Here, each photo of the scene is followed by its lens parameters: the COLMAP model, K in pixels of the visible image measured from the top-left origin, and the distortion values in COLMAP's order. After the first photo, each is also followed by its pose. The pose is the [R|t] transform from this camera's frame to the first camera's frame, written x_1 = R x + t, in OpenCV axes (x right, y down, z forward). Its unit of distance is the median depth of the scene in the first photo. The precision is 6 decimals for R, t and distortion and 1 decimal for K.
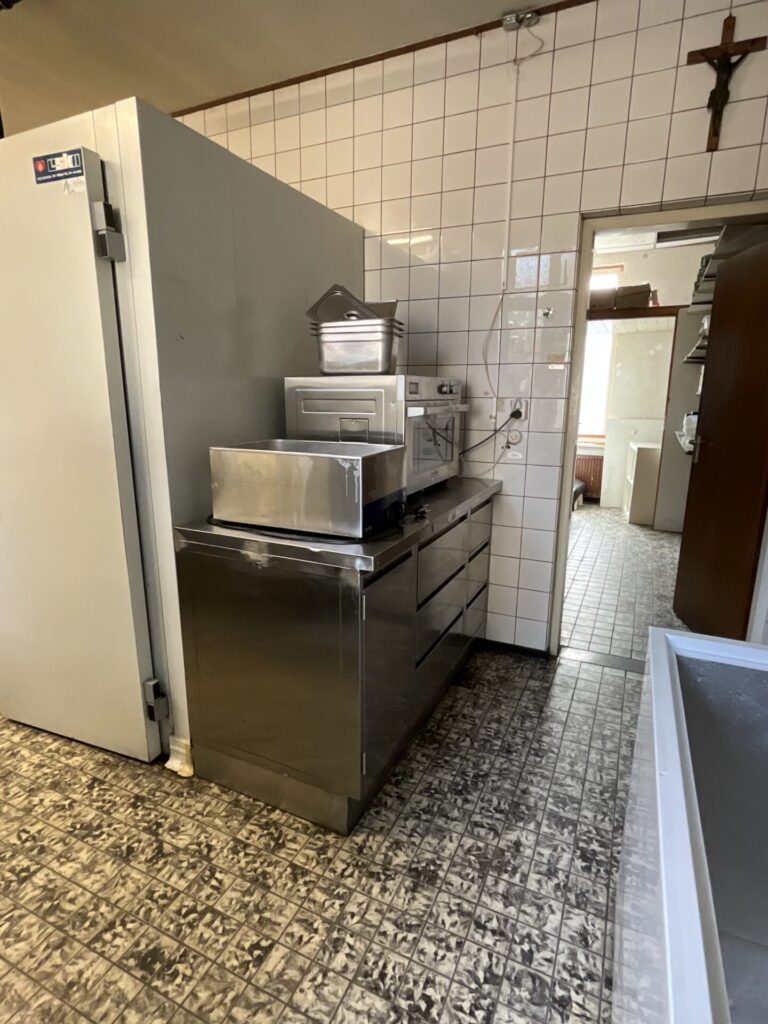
lens RADIAL K [[541.7, 0, 384.3], [0, 541.7, 513.8], [0, 0, 1]] dist [0.000479, 0.000232]
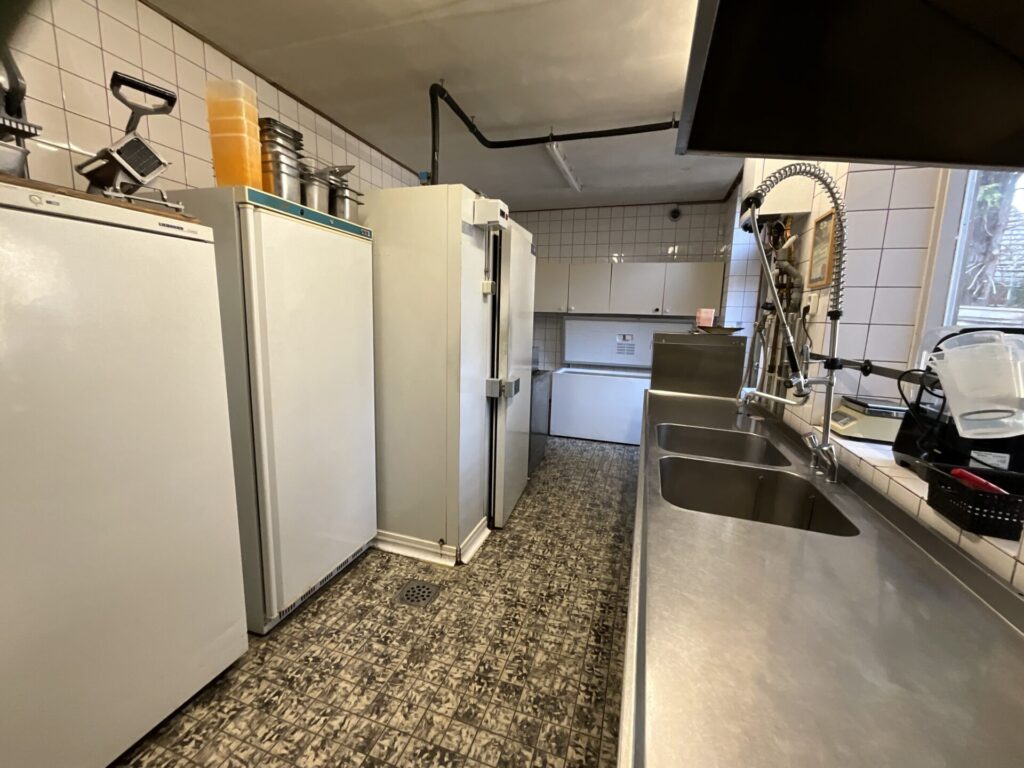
lens RADIAL K [[410.4, 0, 511.3], [0, 410.4, 378.6], [0, 0, 1]] dist [0.000681, 0.001144]
pose [[-0.119344, -0.160968, 0.979718, -2.558775], [0.189082, 0.965026, 0.181587, -0.403584], [-0.974682, 0.206918, -0.084734, 1.346382]]
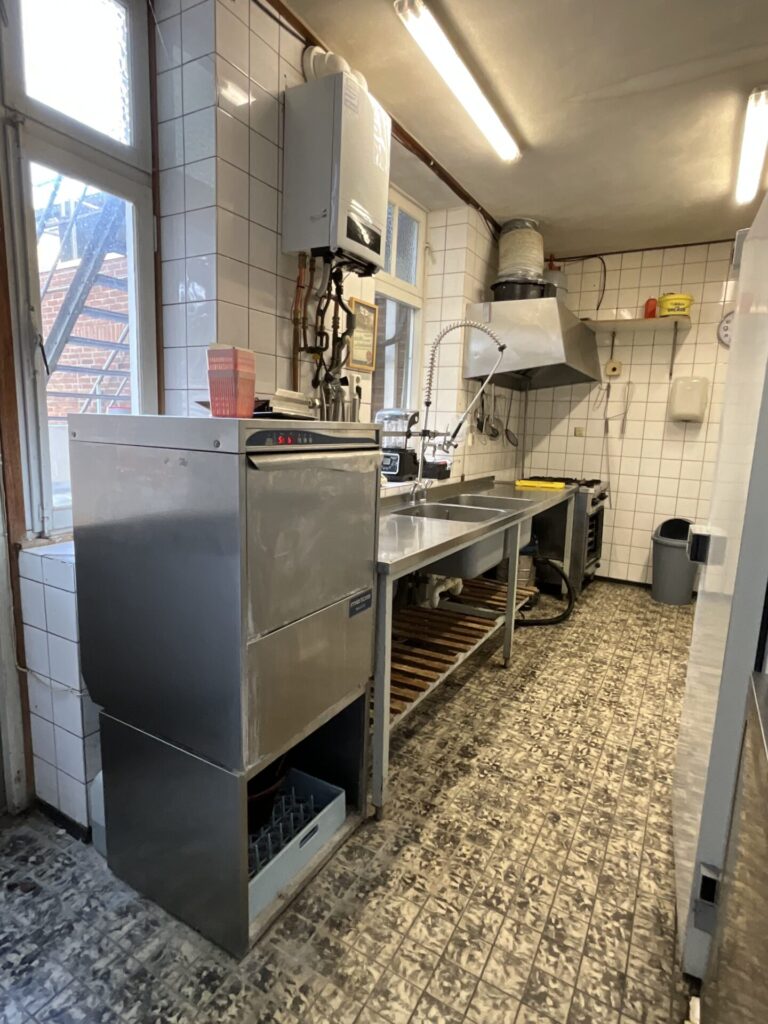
lens RADIAL K [[541.7, 0, 387.1], [0, 541.7, 511.3], [0, 0, 1]] dist [0.000479, 0.000232]
pose [[-0.082496, 0.148250, -0.985503, 0.247587], [-0.258610, 0.951815, 0.164830, -0.155144], [0.962453, 0.268459, -0.040182, 0.596609]]
